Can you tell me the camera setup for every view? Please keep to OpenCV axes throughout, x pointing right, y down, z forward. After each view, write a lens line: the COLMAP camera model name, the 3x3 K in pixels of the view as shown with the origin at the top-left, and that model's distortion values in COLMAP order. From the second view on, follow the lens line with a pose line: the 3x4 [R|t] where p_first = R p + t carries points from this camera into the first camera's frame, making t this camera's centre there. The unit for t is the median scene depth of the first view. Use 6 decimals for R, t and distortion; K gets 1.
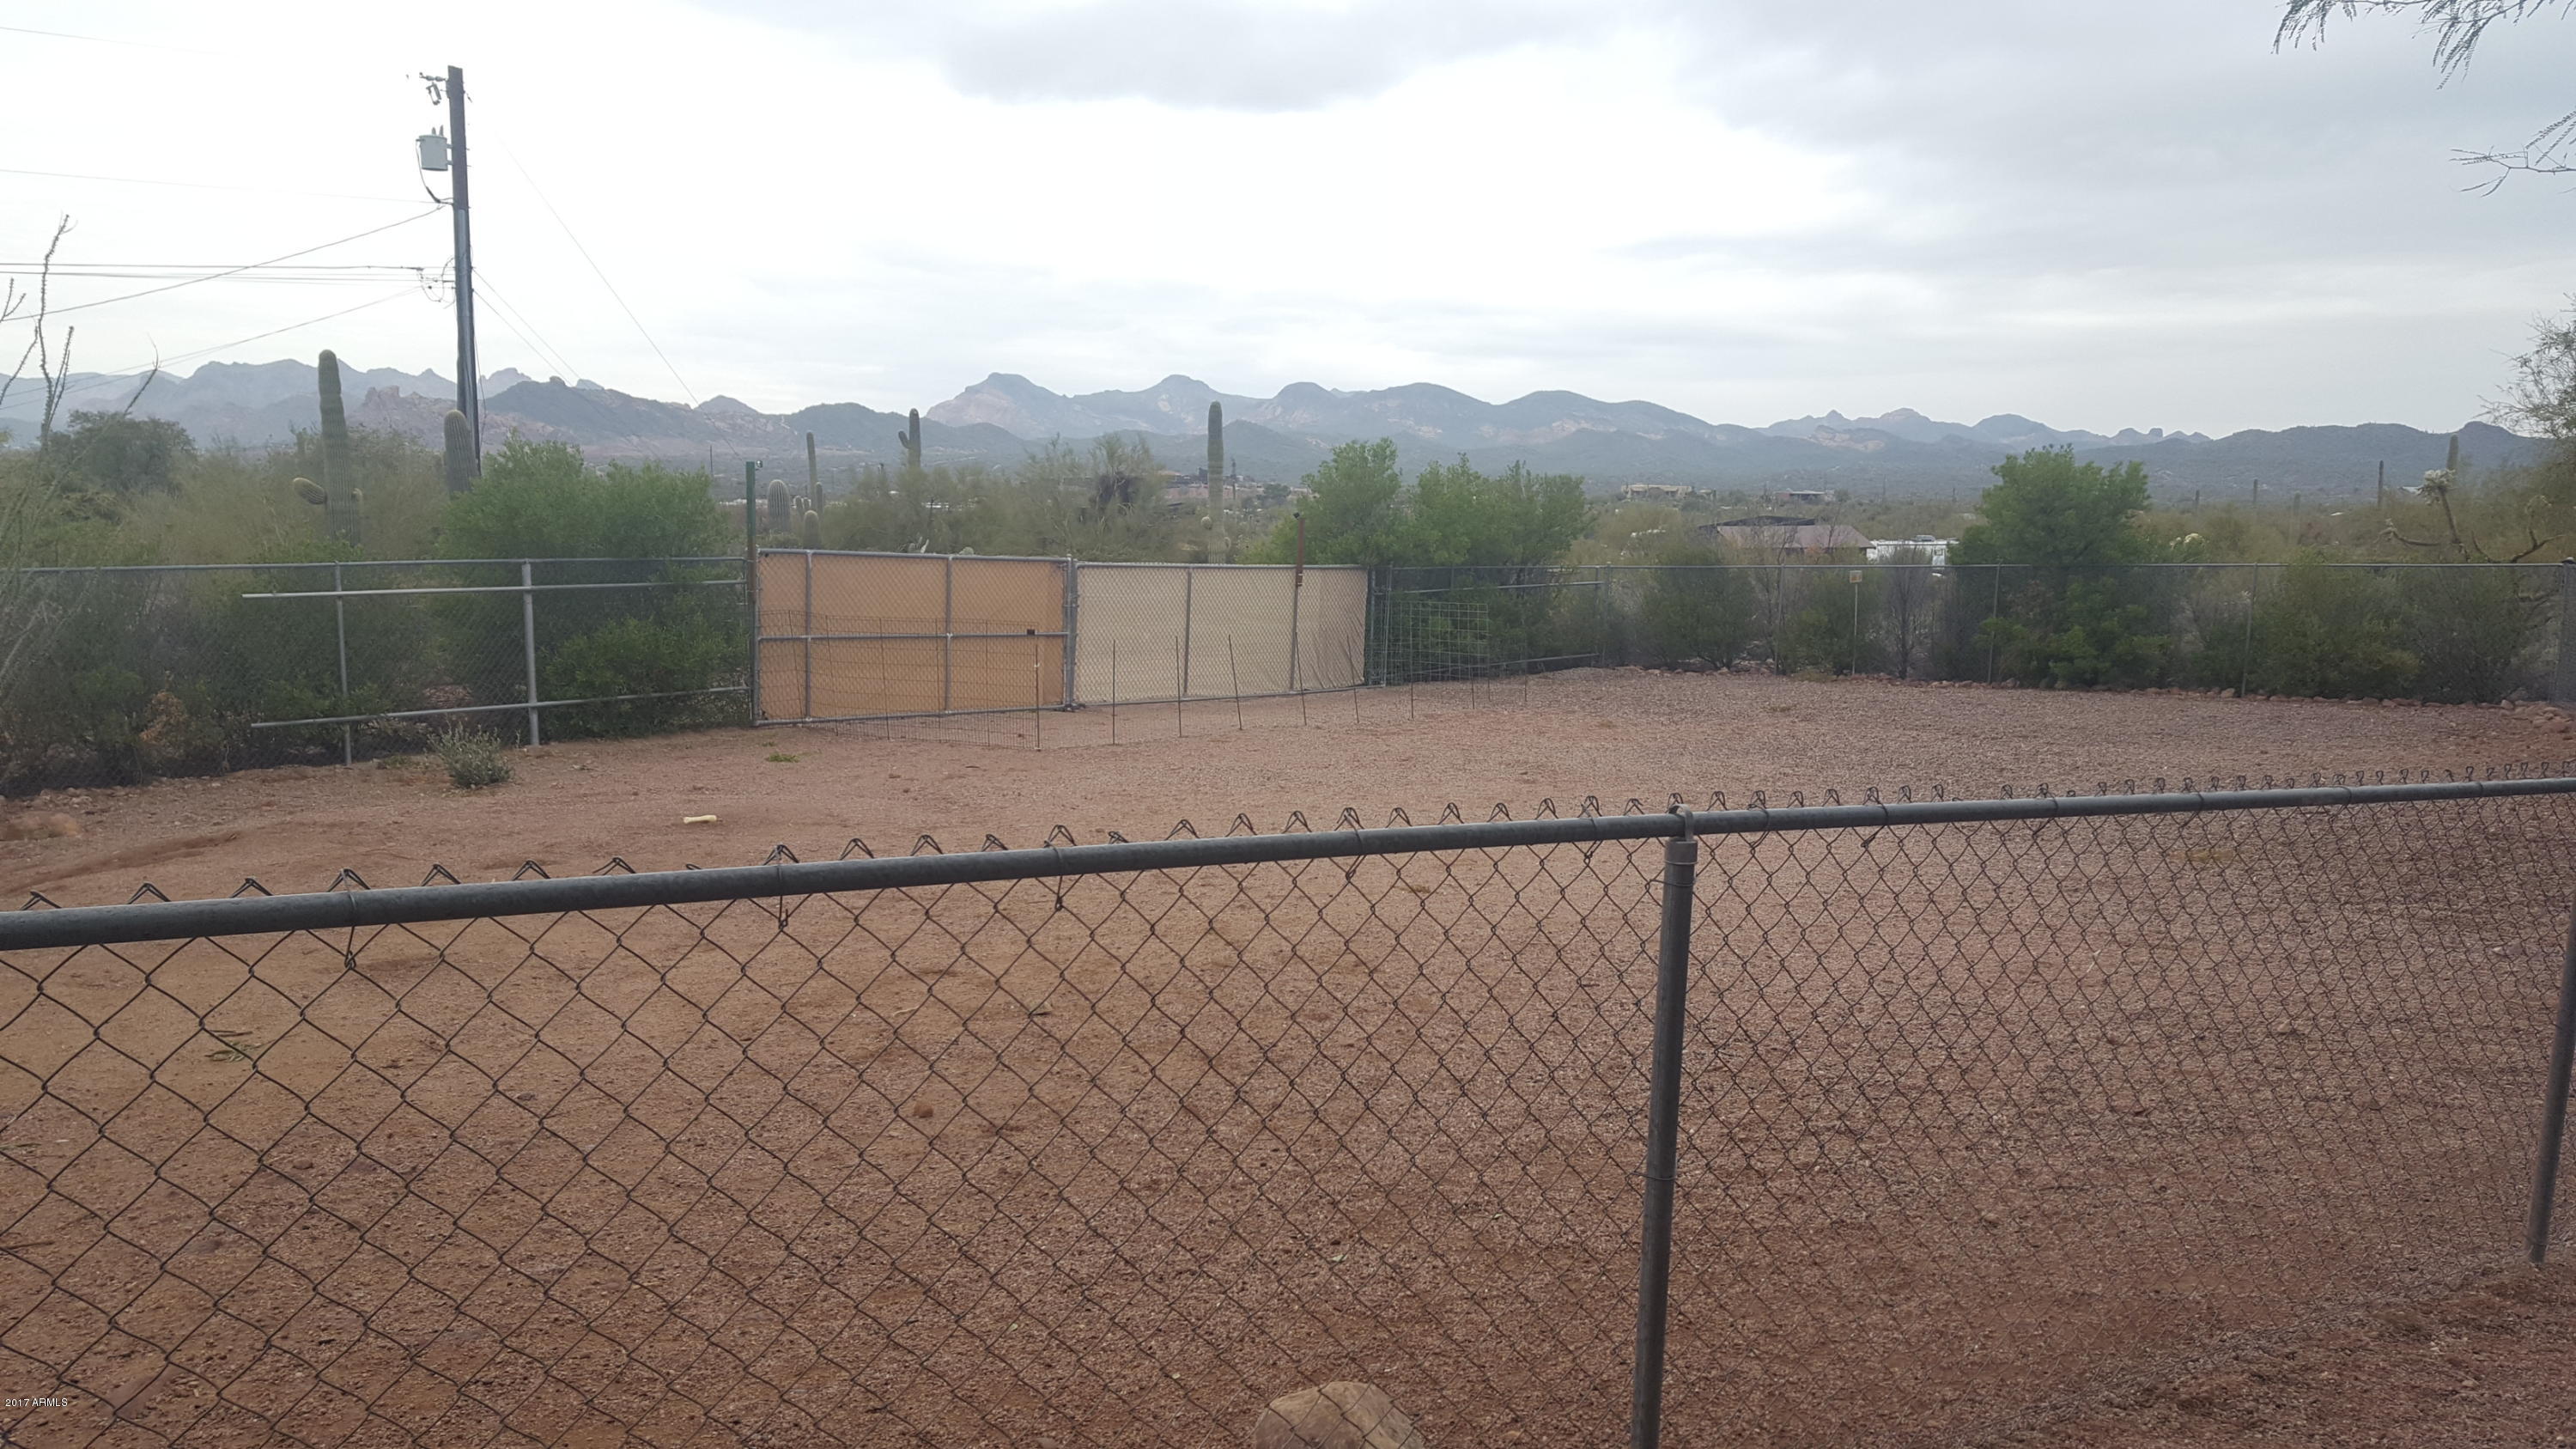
lens RADIAL K [[1944.7, 0, 1312.2], [0, 1944.7, 765.6], [0, 0, 1]] dist [0.186604, -0.335886]
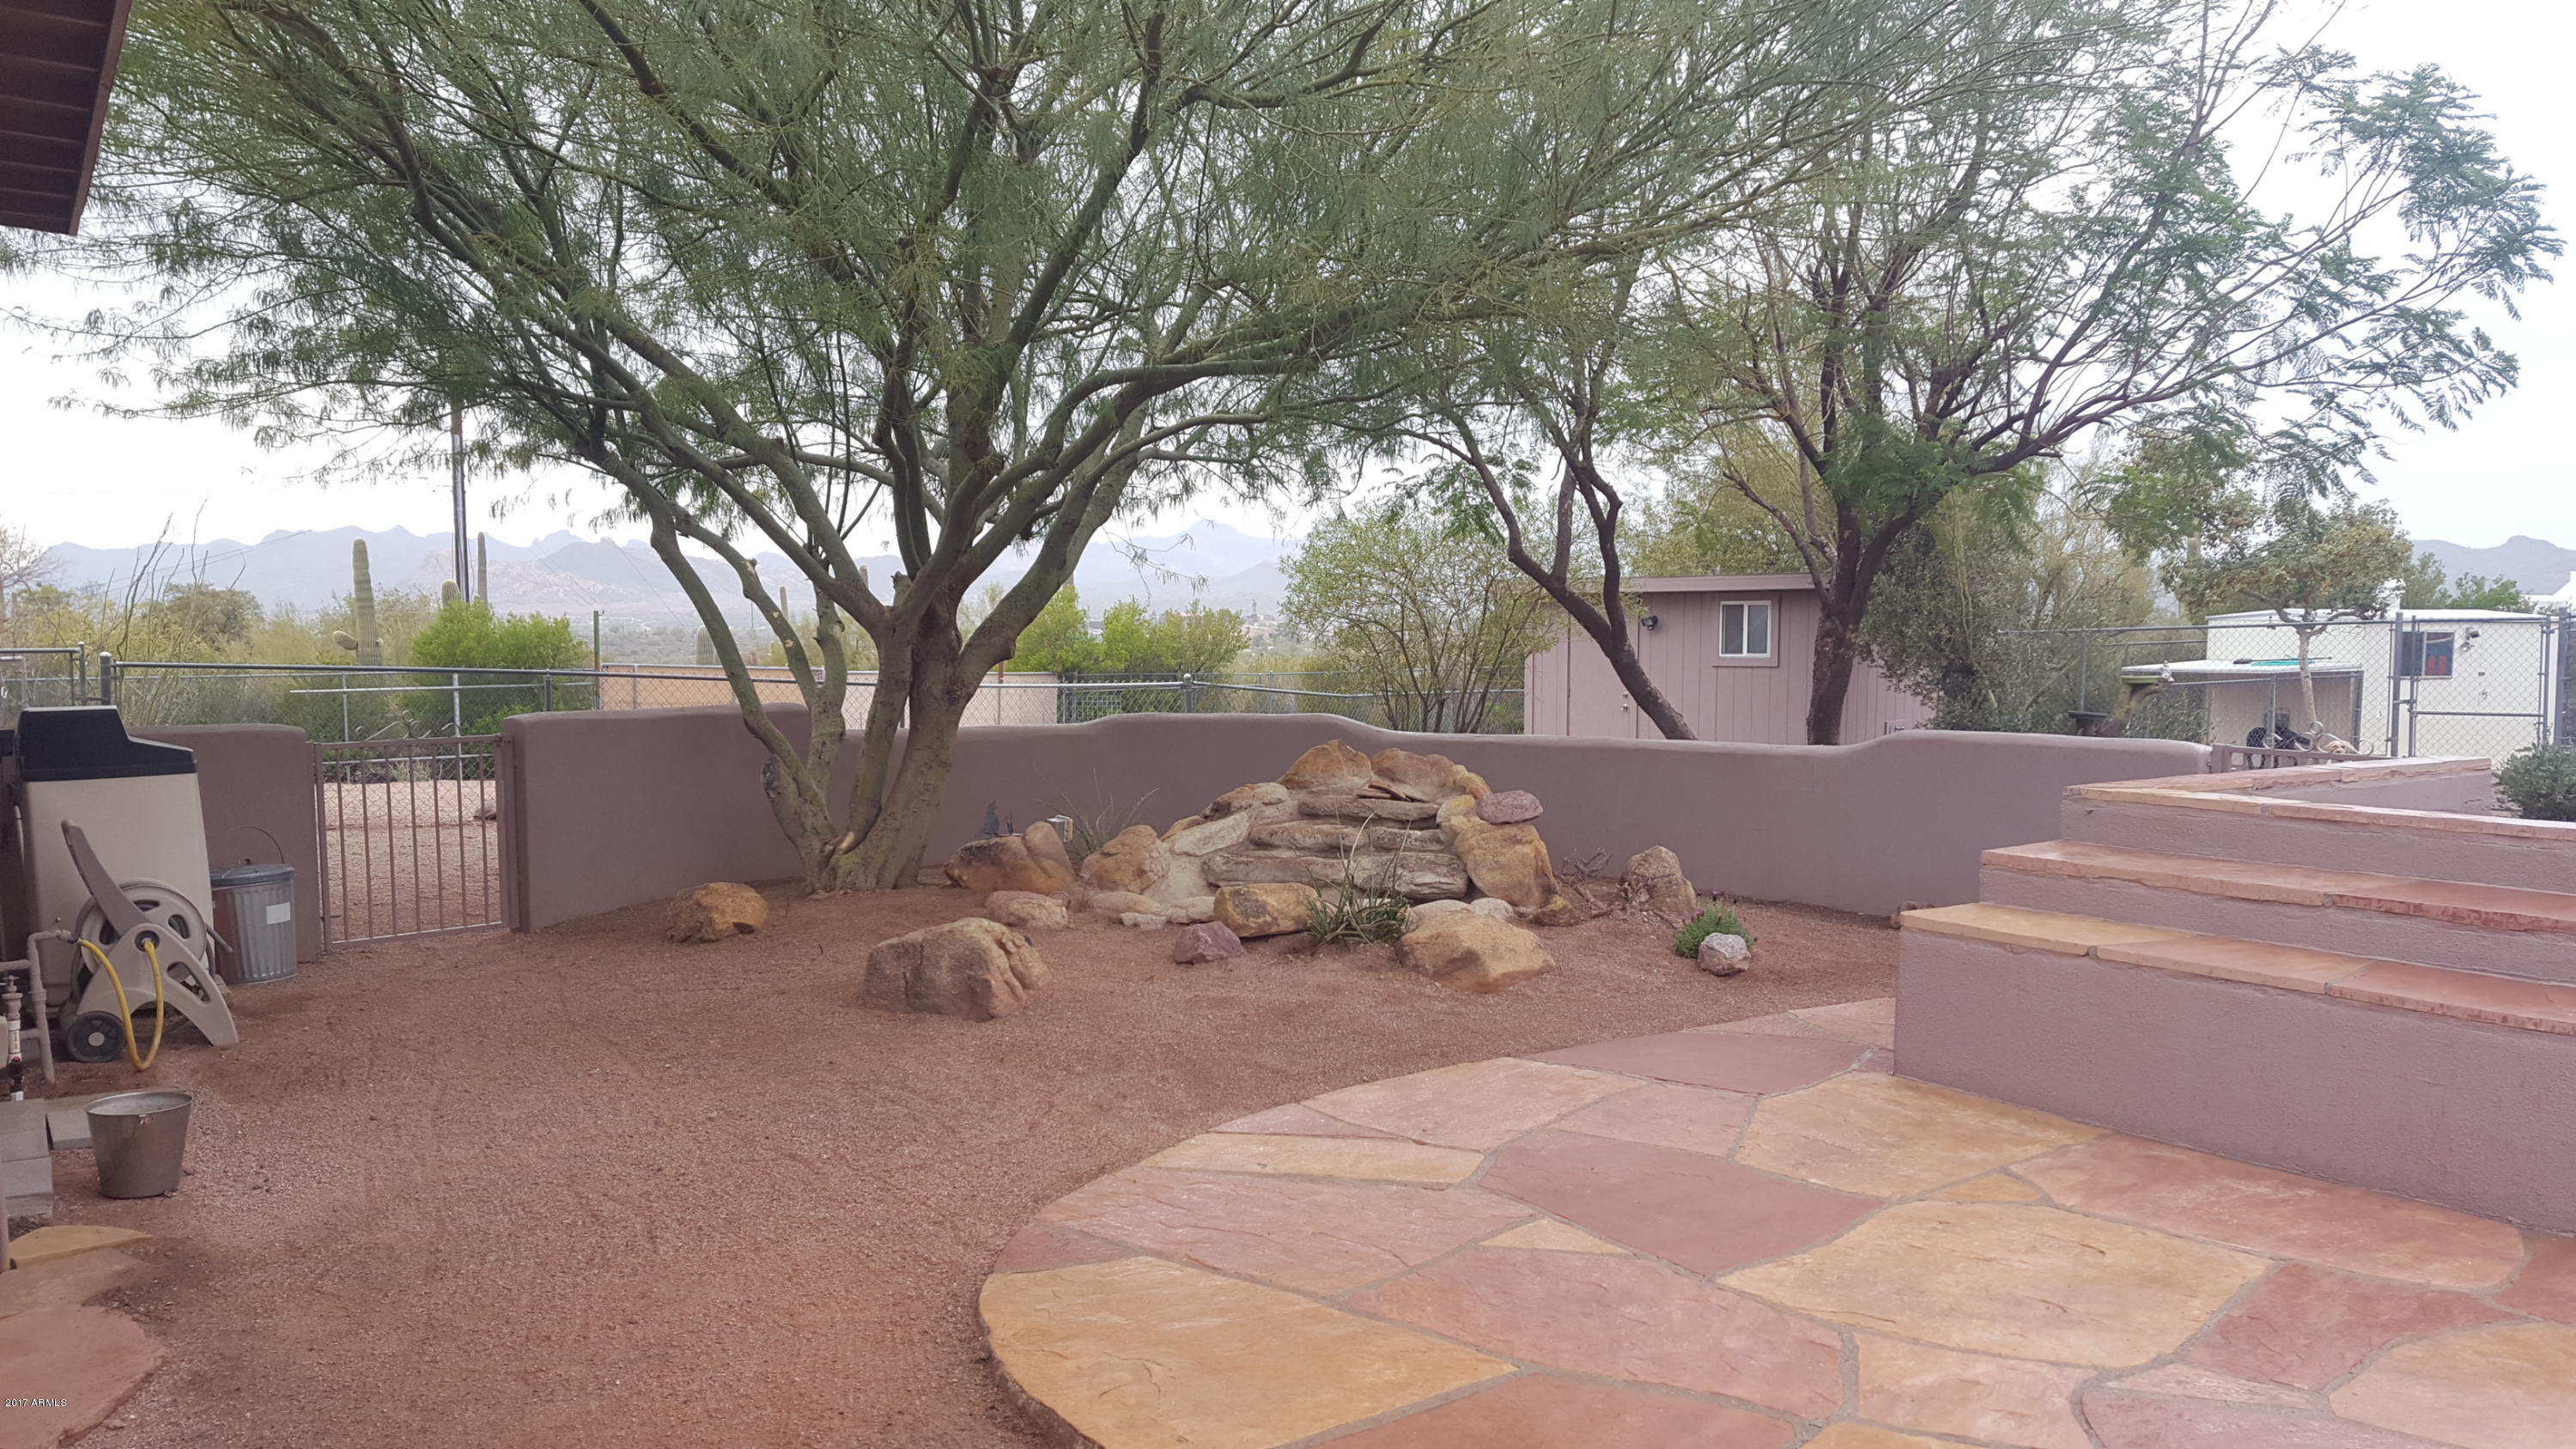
lens RADIAL K [[1933.7, 0, 1287.7], [0, 1933.7, 812.0], [0, 0, 1]] dist [0.176930, -0.335142]
pose [[0.999324, -0.018633, -0.031684, 0.227932], [0.017160, 0.998787, -0.046148, 0.066406], [0.032506, 0.045573, 0.998432, -0.408147]]
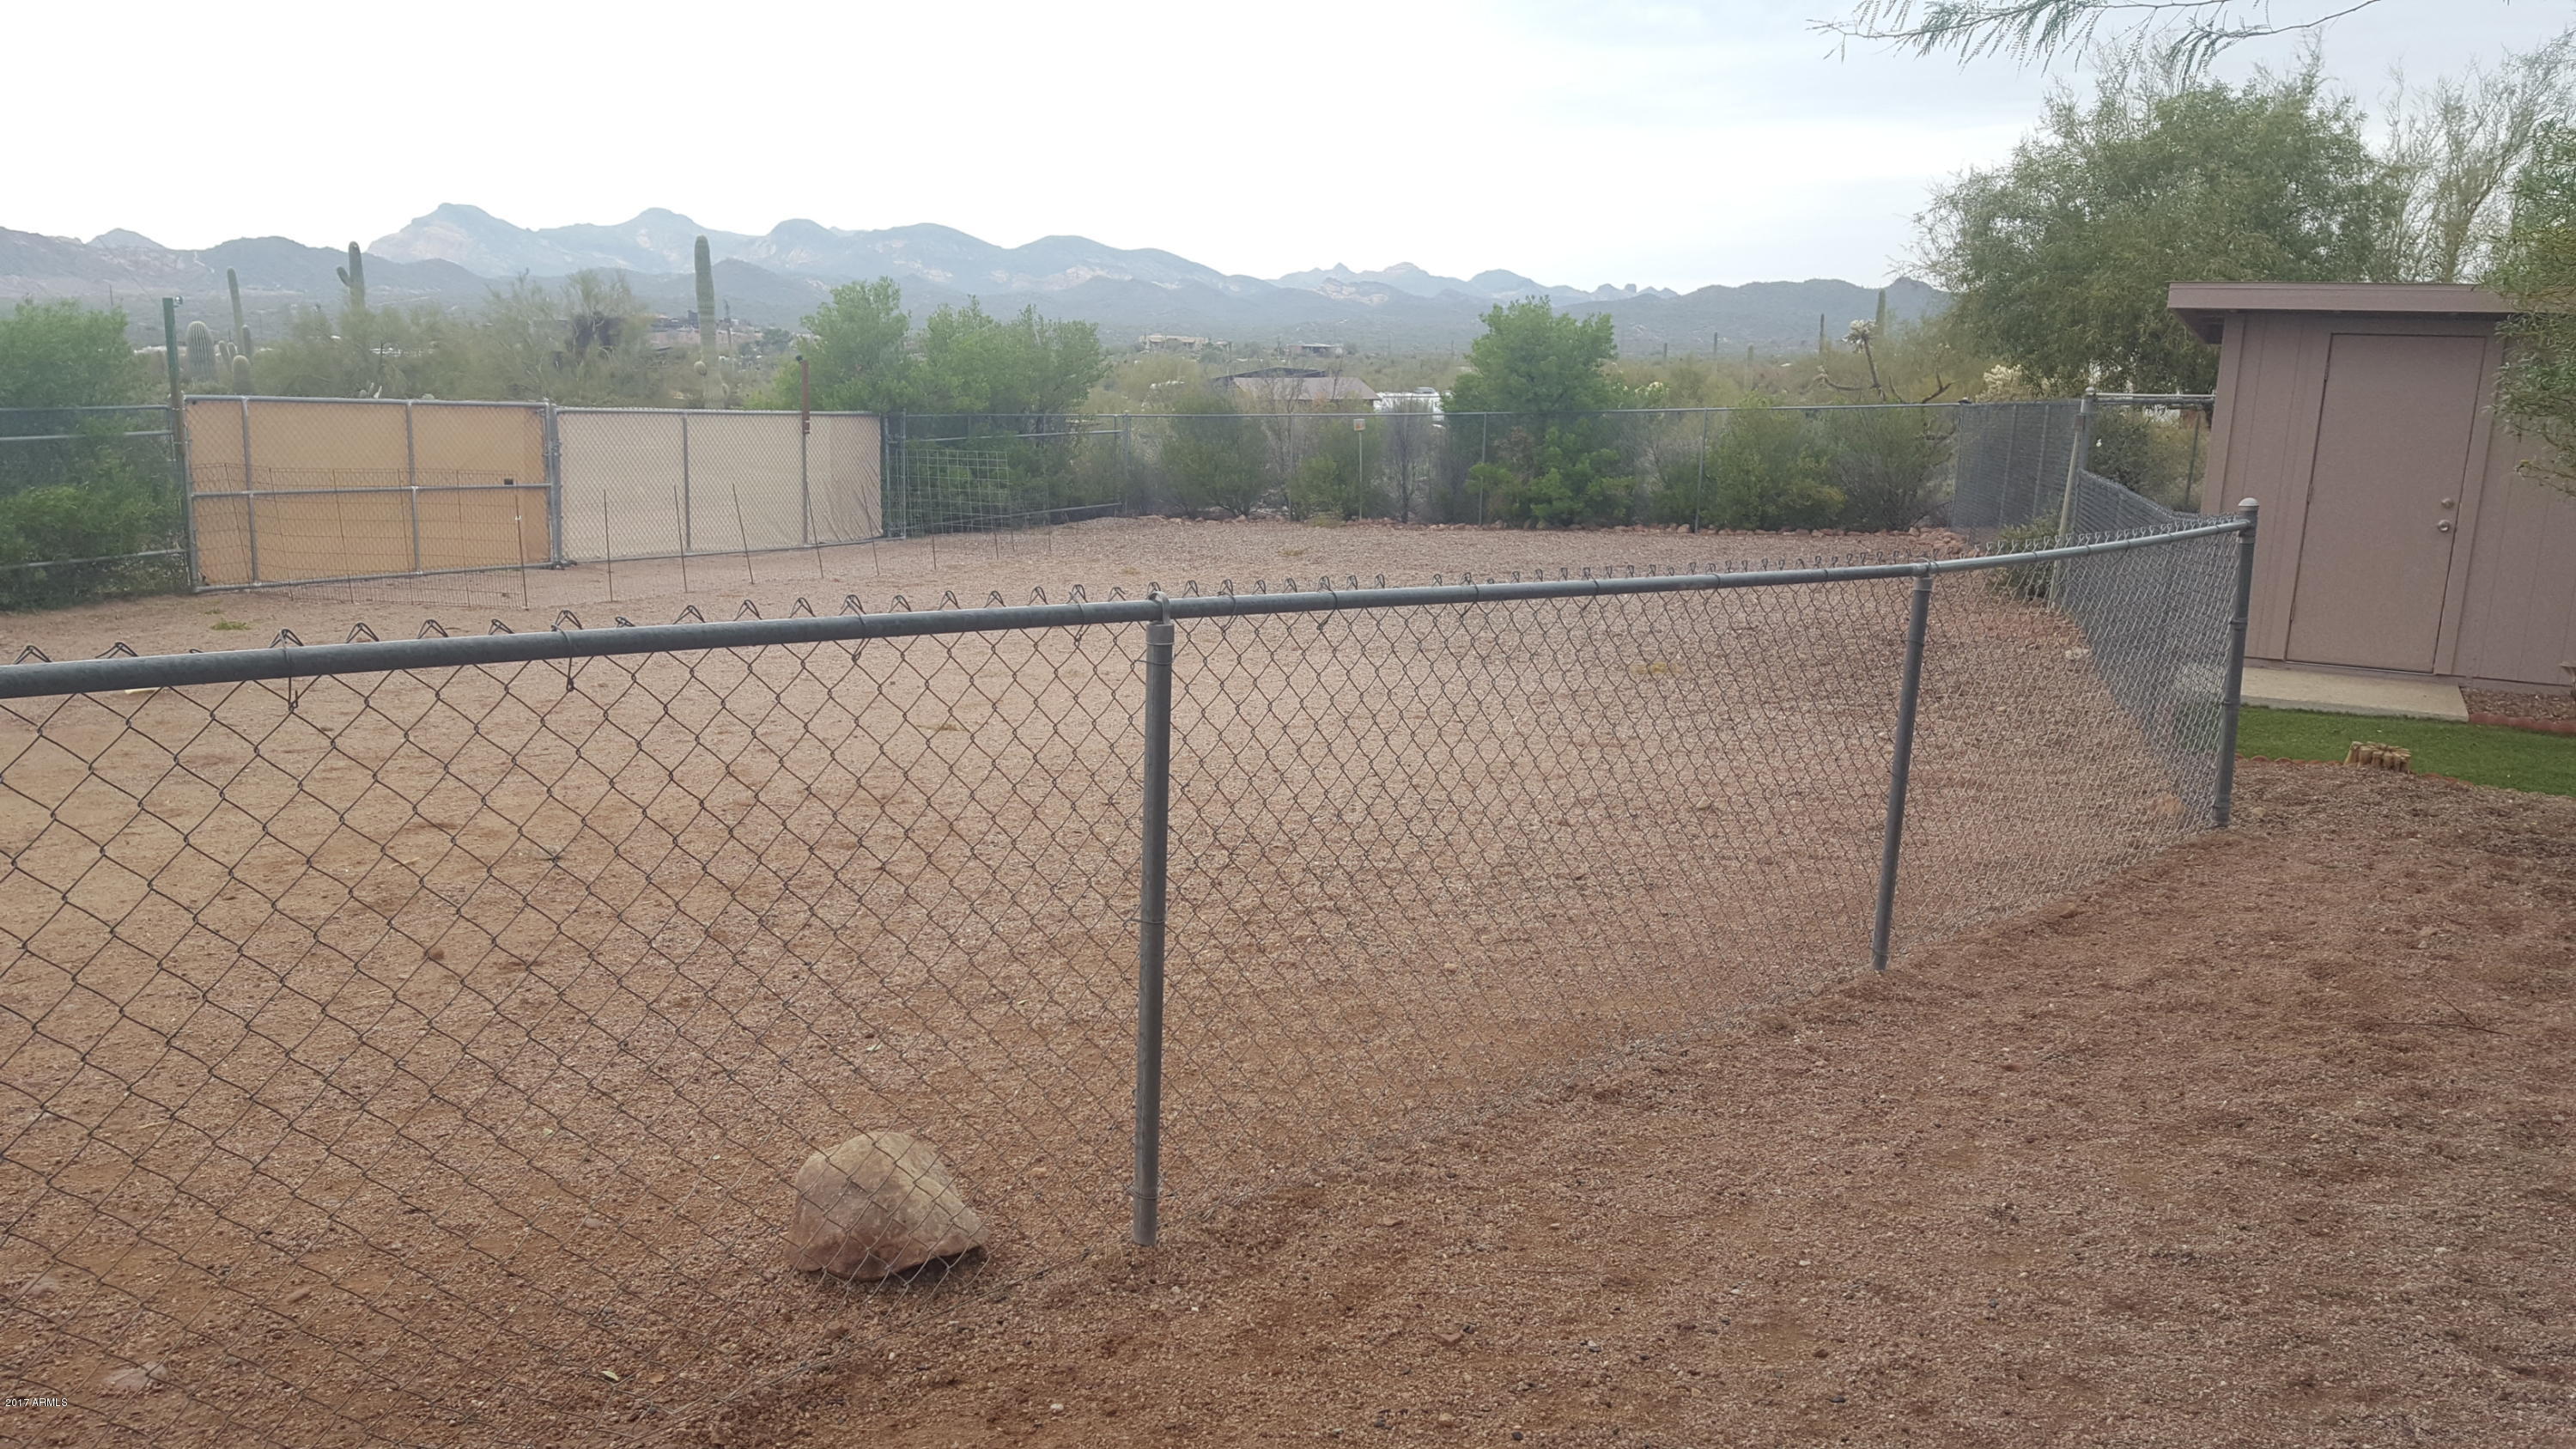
lens RADIAL K [[1940.2, 0, 1299.6], [0, 1940.2, 794.4], [0, 0, 1]] dist [0.171777, -0.300030]
pose [[0.972636, -0.051881, 0.226470, 0.000752], [0.031774, 0.995294, 0.091544, 0.003354], [-0.230153, -0.081843, 0.969707, -0.010565]]
